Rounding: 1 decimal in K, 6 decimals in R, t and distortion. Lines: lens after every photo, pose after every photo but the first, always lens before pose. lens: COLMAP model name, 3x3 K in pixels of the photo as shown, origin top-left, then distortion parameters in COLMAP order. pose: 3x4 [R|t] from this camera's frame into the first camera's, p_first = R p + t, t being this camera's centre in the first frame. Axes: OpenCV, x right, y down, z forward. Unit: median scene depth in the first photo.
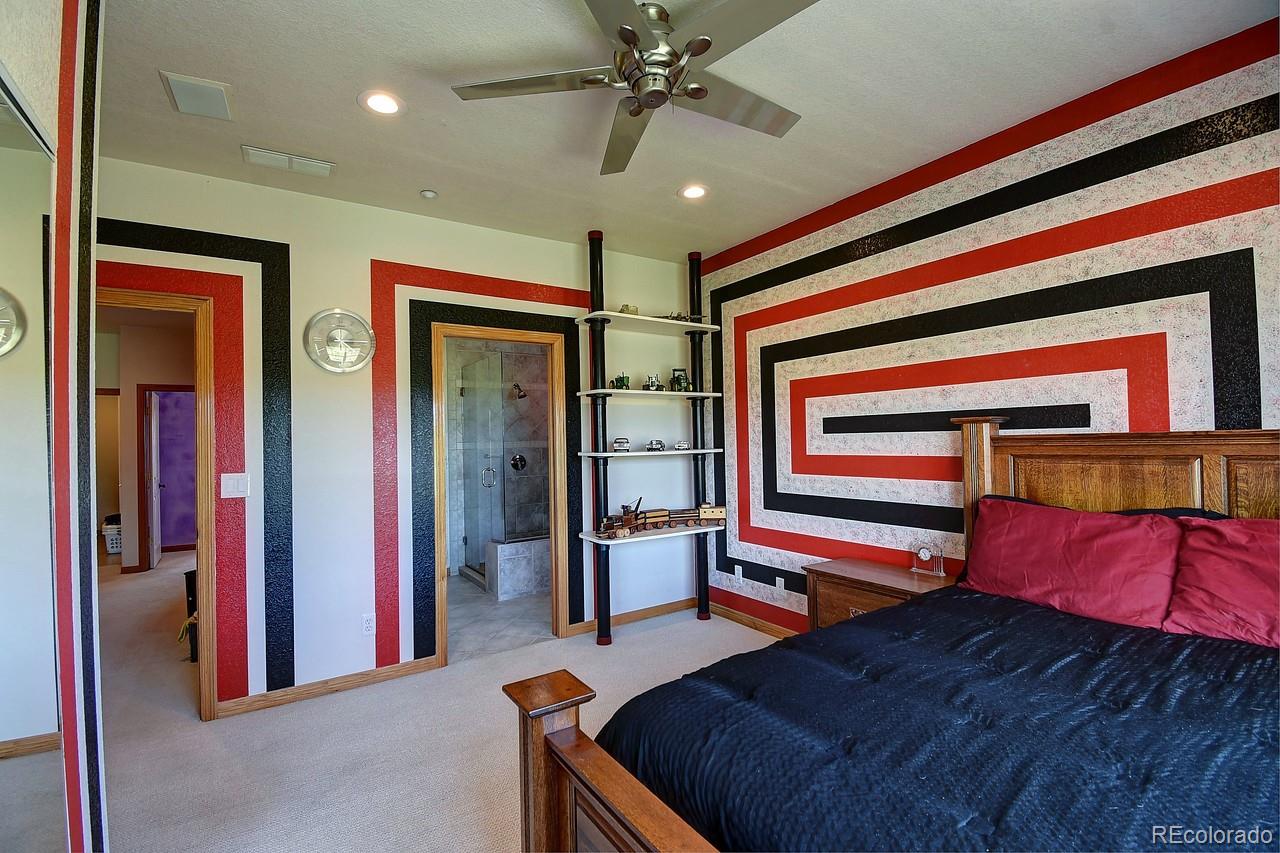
lens RADIAL K [[563.2, 0, 638.9], [0, 563.2, 432.4], [0, 0, 1]] dist [-0.003071, -0.012434]
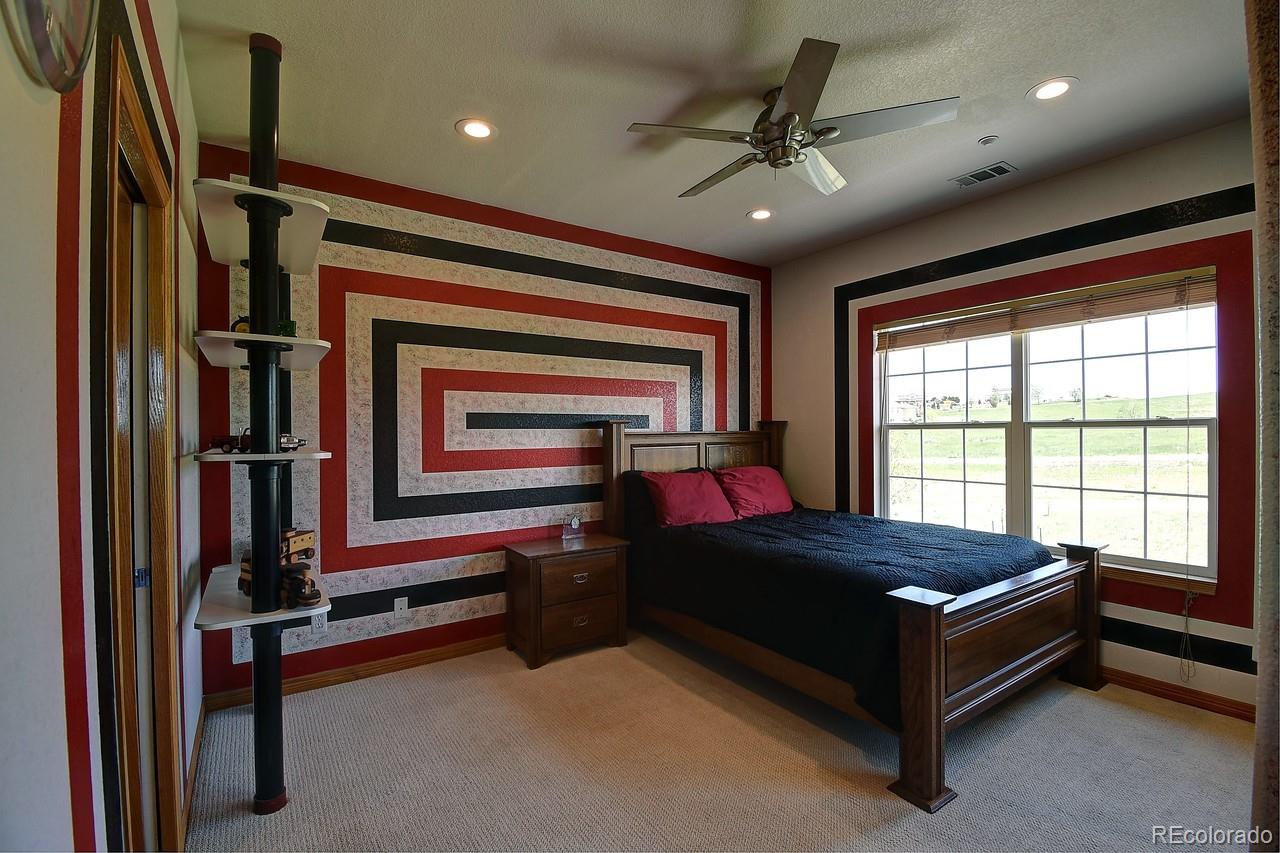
lens RADIAL K [[563.2, 0, 648.6], [0, 563.2, 426.6], [0, 0, 1]] dist [-0.003071, -0.012434]
pose [[-0.027021, 0.024038, 0.999346, -0.648289], [-0.010884, 0.999644, -0.024340, 0.018741], [-0.999576, -0.011534, -0.026750, 0.693526]]
